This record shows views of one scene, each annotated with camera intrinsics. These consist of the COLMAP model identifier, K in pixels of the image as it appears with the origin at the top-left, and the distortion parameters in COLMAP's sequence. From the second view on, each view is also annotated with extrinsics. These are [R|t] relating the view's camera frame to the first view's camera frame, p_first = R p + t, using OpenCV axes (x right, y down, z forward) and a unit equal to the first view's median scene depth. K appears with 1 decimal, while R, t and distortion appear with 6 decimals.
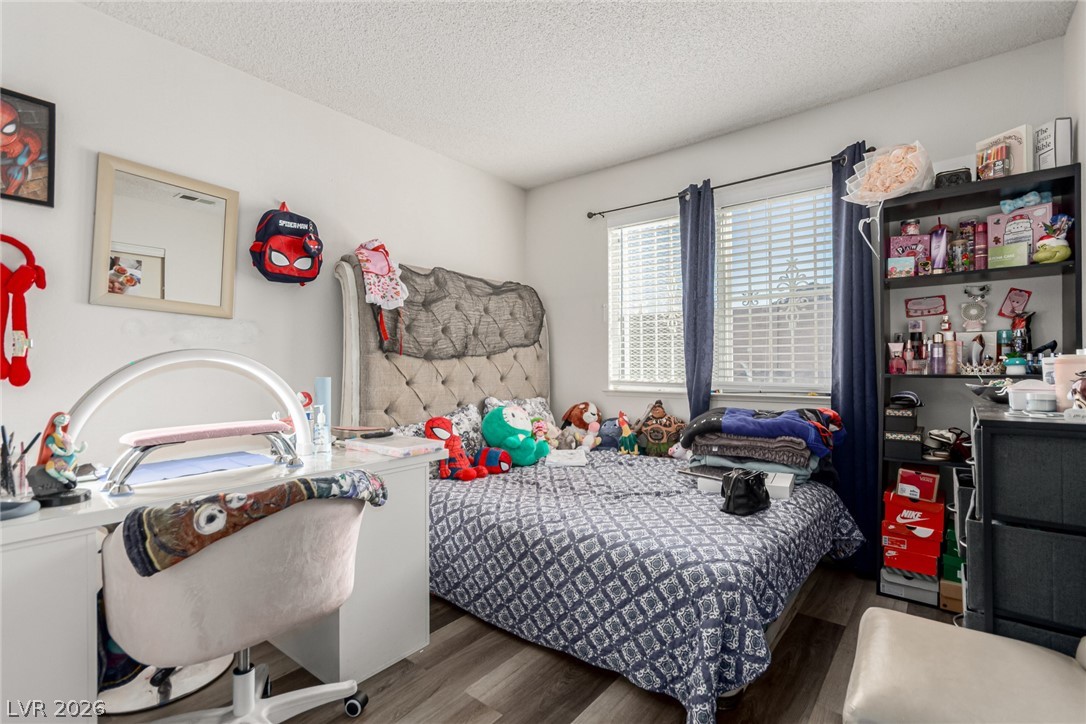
lens RADIAL K [[509.9, 0, 547.6], [0, 509.9, 365.5], [0, 0, 1]] dist [0.000594, 0.000350]
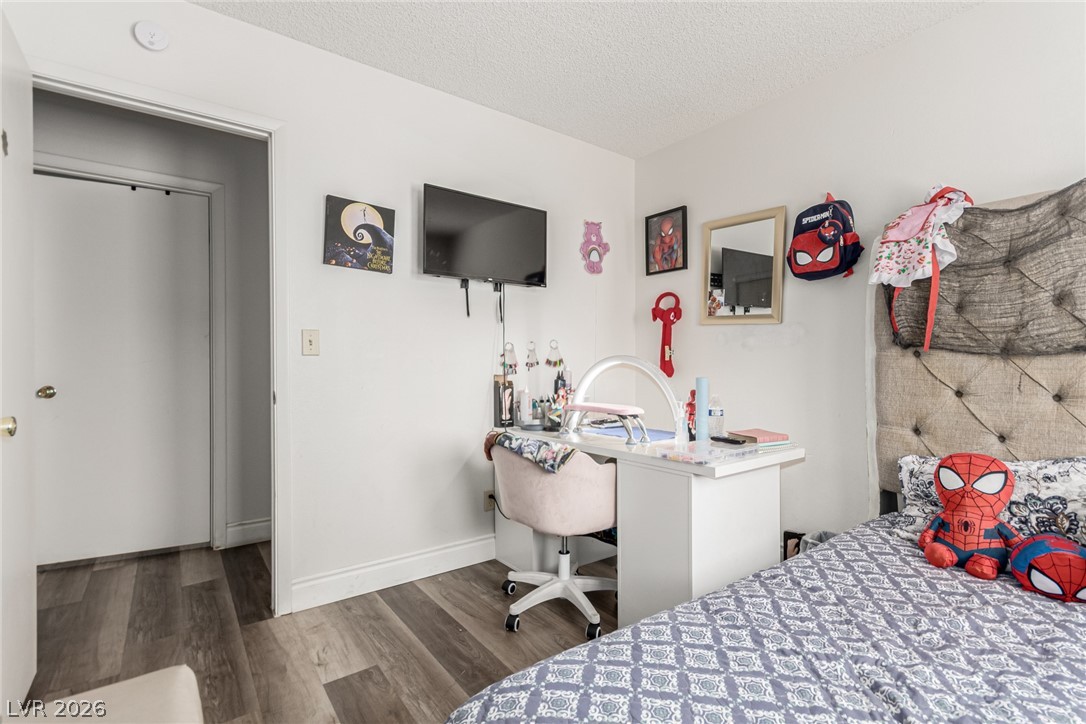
lens RADIAL K [[509.9, 0, 547.6], [0, 509.9, 365.5], [0, 0, 1]] dist [0.000594, 0.000350]
pose [[-0.289059, 0.009711, -0.957262, 0.514817], [0.009125, 0.999931, 0.007389, -0.010672], [0.957268, -0.006599, -0.289128, 0.729184]]
